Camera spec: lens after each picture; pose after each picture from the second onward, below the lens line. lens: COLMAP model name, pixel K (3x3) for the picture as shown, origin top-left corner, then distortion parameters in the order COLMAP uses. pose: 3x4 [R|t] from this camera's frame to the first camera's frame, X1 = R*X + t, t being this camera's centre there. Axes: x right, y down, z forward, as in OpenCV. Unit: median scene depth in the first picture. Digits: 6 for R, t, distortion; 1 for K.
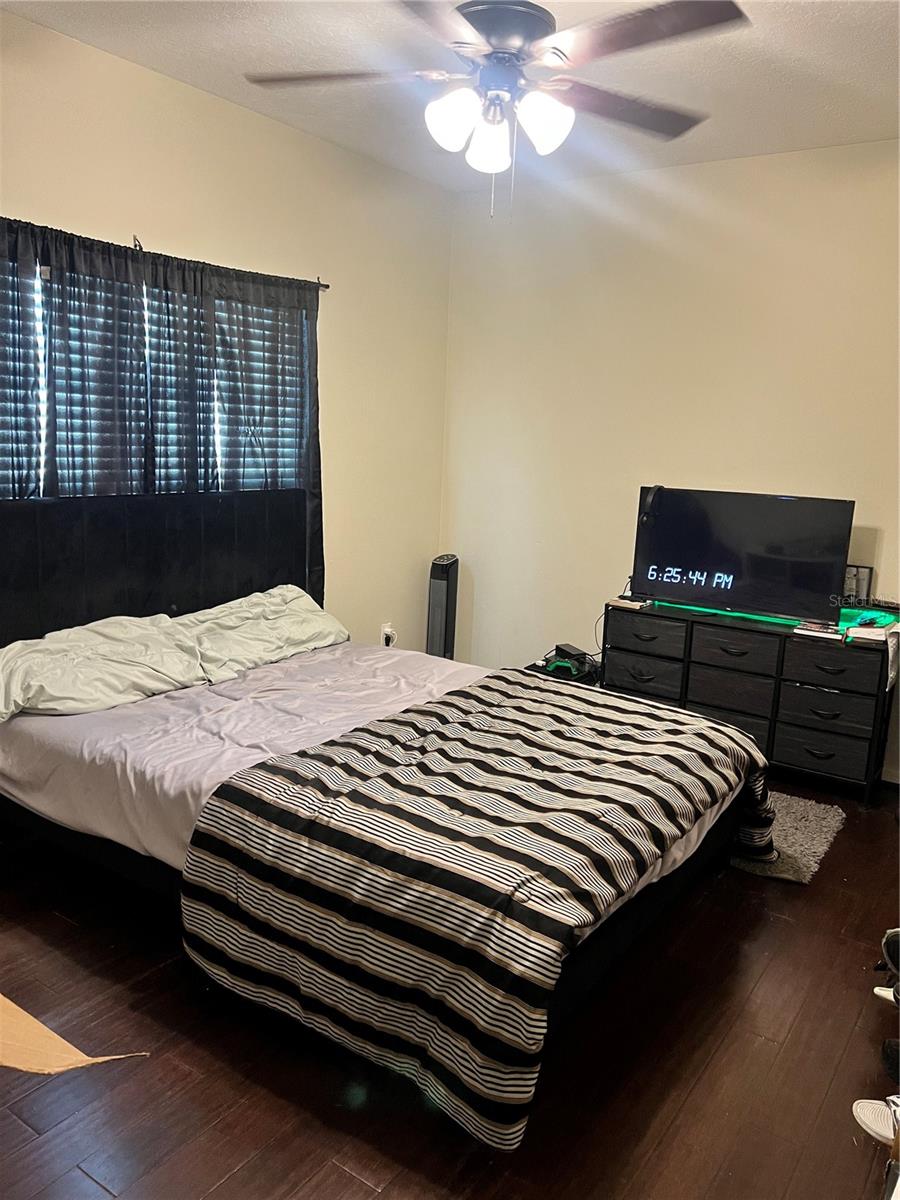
lens RADIAL K [[887.6, 0, 447.2], [0, 887.6, 610.4], [0, 0, 1]] dist [0.039457, -0.061432]
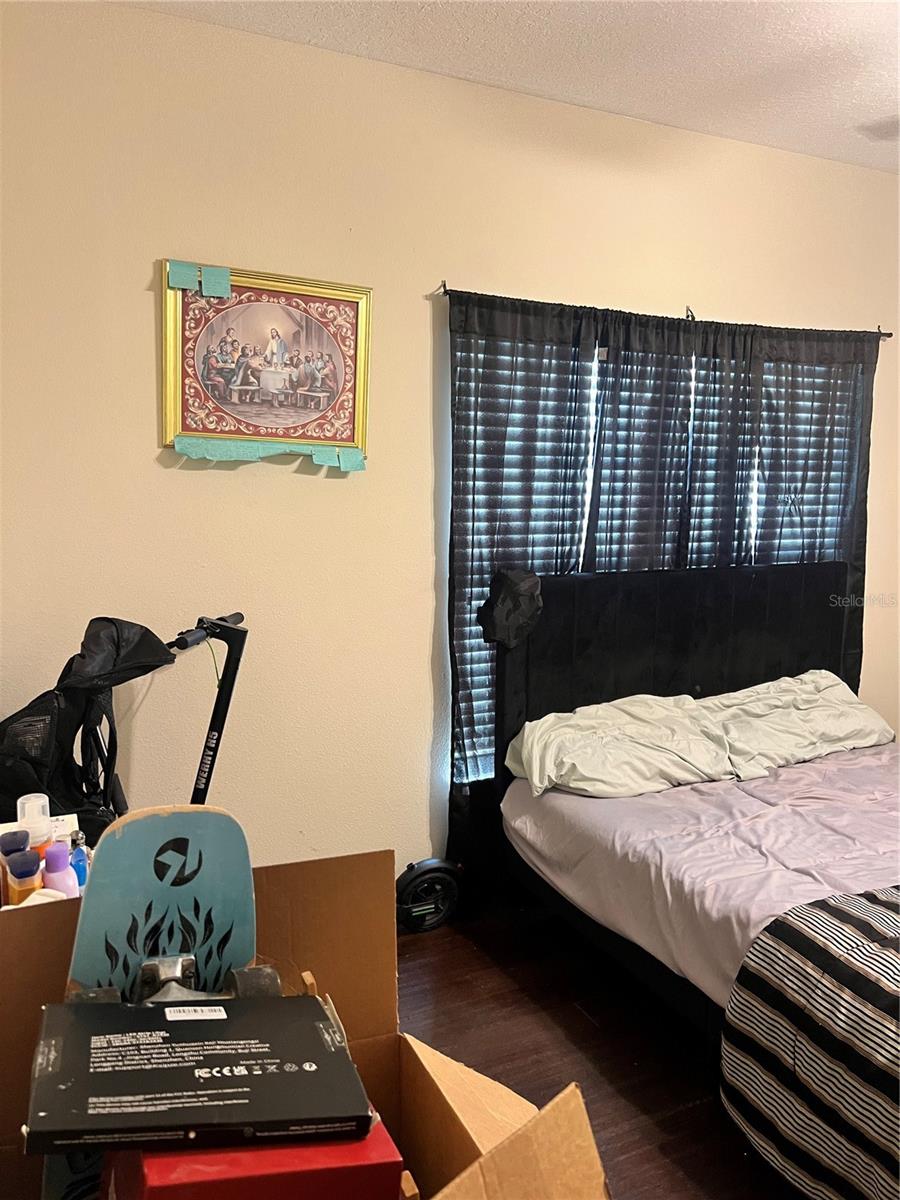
lens RADIAL K [[887.6, 0, 447.2], [0, 887.6, 610.4], [0, 0, 1]] dist [0.039457, -0.061432]
pose [[0.869381, 0.048419, -0.491765, -0.087555], [-0.074448, 0.996663, -0.033485, -0.038700], [0.488502, 0.065722, 0.870084, 0.049355]]
